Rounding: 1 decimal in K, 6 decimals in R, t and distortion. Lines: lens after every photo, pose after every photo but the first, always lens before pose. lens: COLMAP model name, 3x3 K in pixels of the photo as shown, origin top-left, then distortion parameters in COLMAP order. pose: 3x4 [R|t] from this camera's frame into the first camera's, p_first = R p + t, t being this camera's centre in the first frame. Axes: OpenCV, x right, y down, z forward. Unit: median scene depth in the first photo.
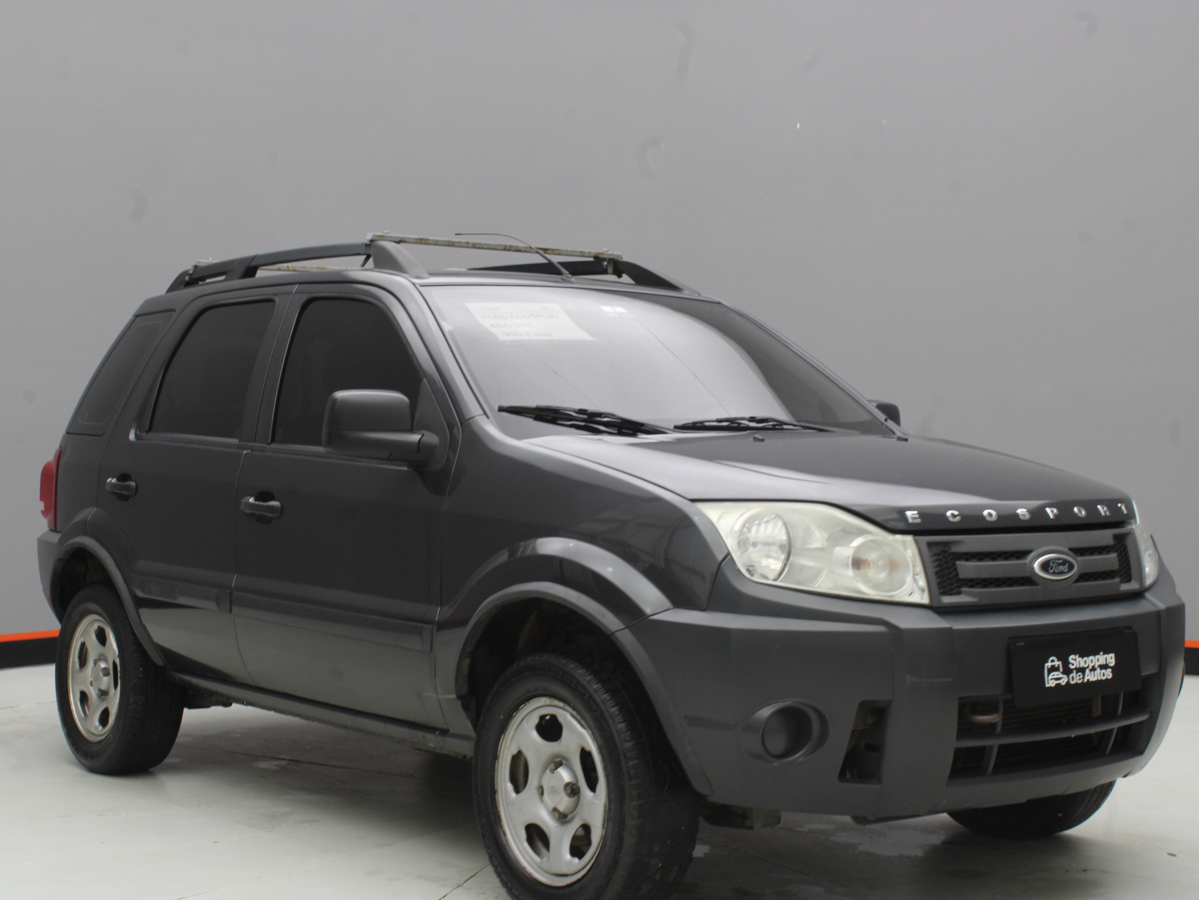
lens RADIAL K [[1917.3, 0, 599.5], [0, 1917.3, 450.0], [0, 0, 1]] dist [-0.057023, -0.017067]
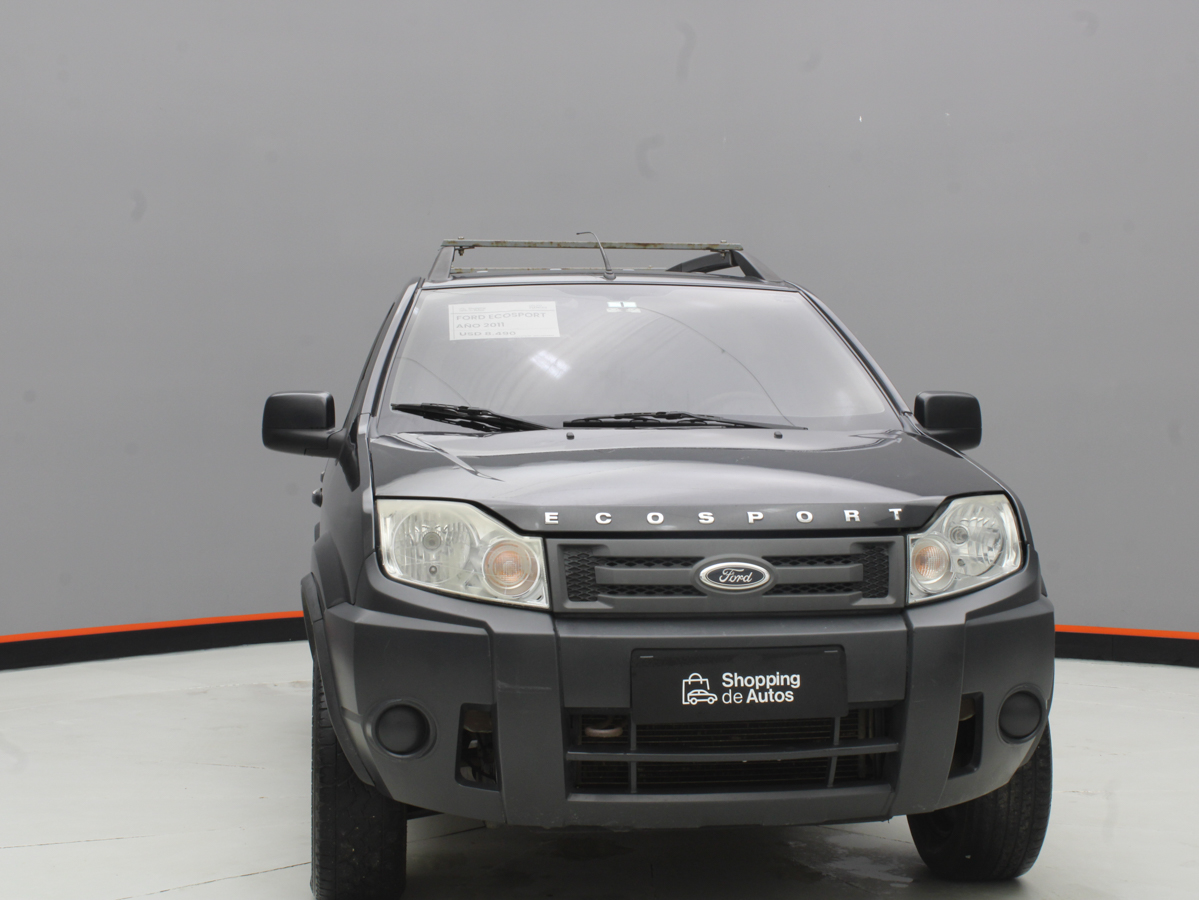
lens RADIAL K [[1917.3, 0, 599.5], [0, 1917.3, 450.0], [0, 0, 1]] dist [-0.057023, -0.017067]
pose [[0.863040, 0.003282, -0.505125, 0.654485], [0.000307, 0.999975, 0.007021, -0.006059], [0.505136, -0.006215, 0.863018, 0.173561]]
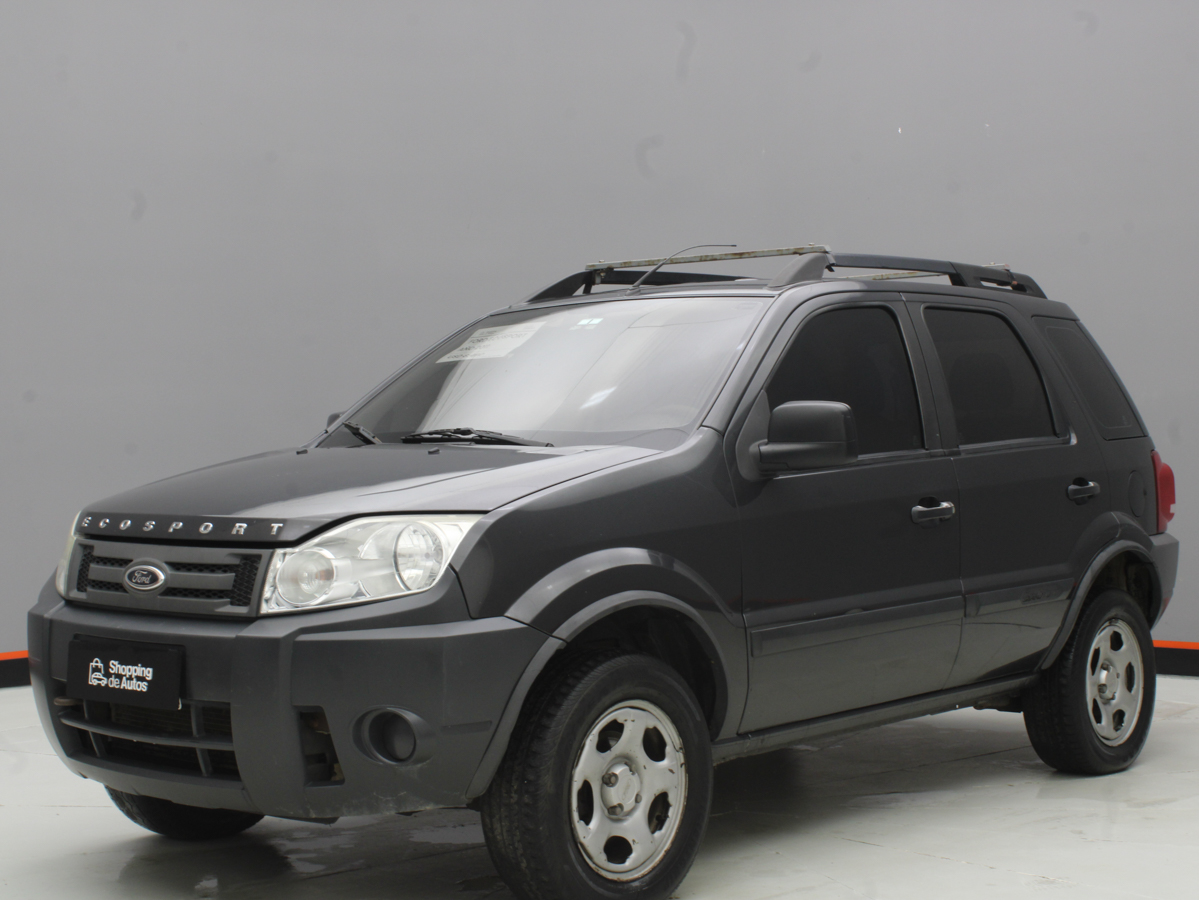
lens RADIAL K [[1917.3, 0, 599.5], [0, 1917.3, 450.0], [0, 0, 1]] dist [-0.057023, -0.017067]
pose [[0.192875, 0.005473, -0.981208, 1.325018], [0.003662, 0.999973, 0.006297, -0.014504], [0.981217, -0.004807, 0.192850, 1.053413]]
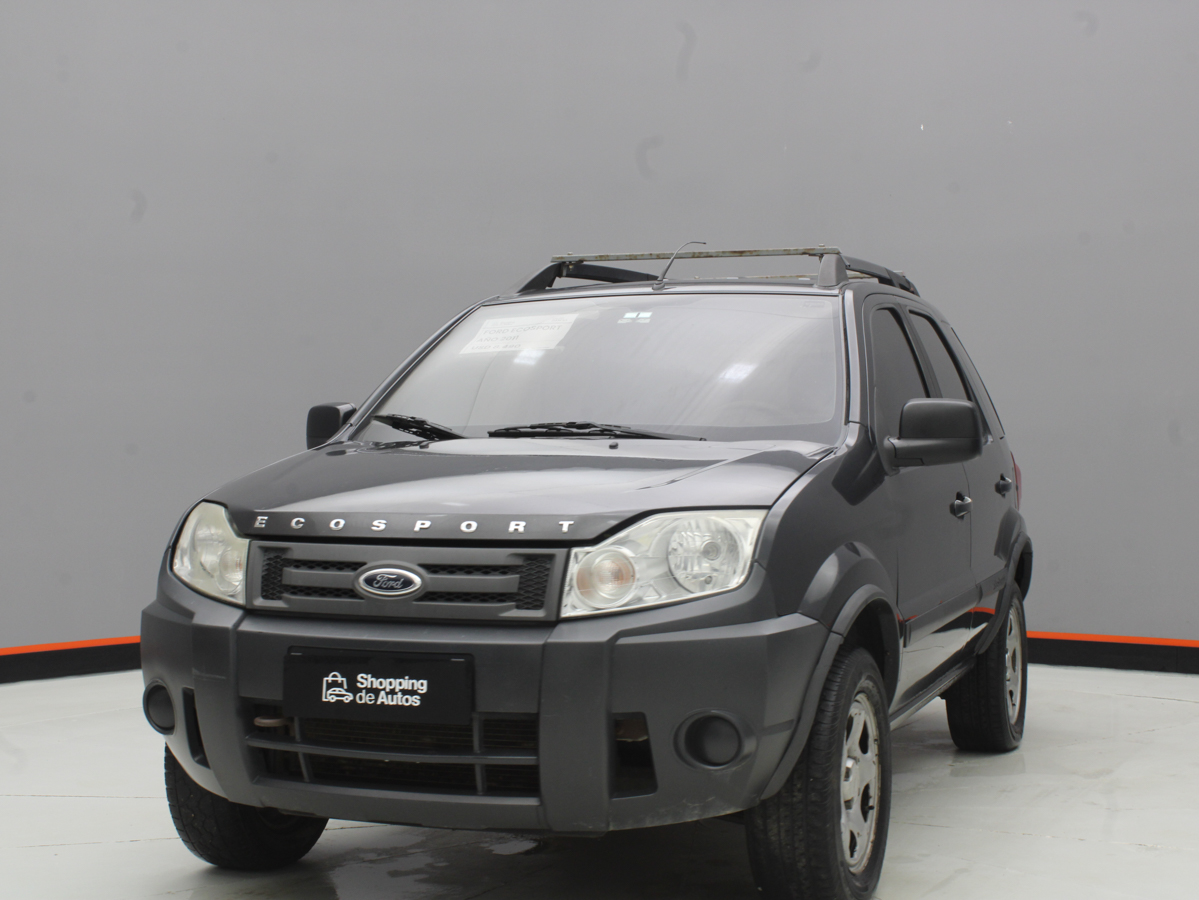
lens RADIAL K [[1917.3, 0, 599.5], [0, 1917.3, 450.0], [0, 0, 1]] dist [-0.057023, -0.017067]
pose [[0.520920, 0.006576, -0.853580, 1.121063], [-0.002530, 0.999978, 0.006159, -0.011037], [0.853602, -0.001049, 0.520925, 0.596790]]
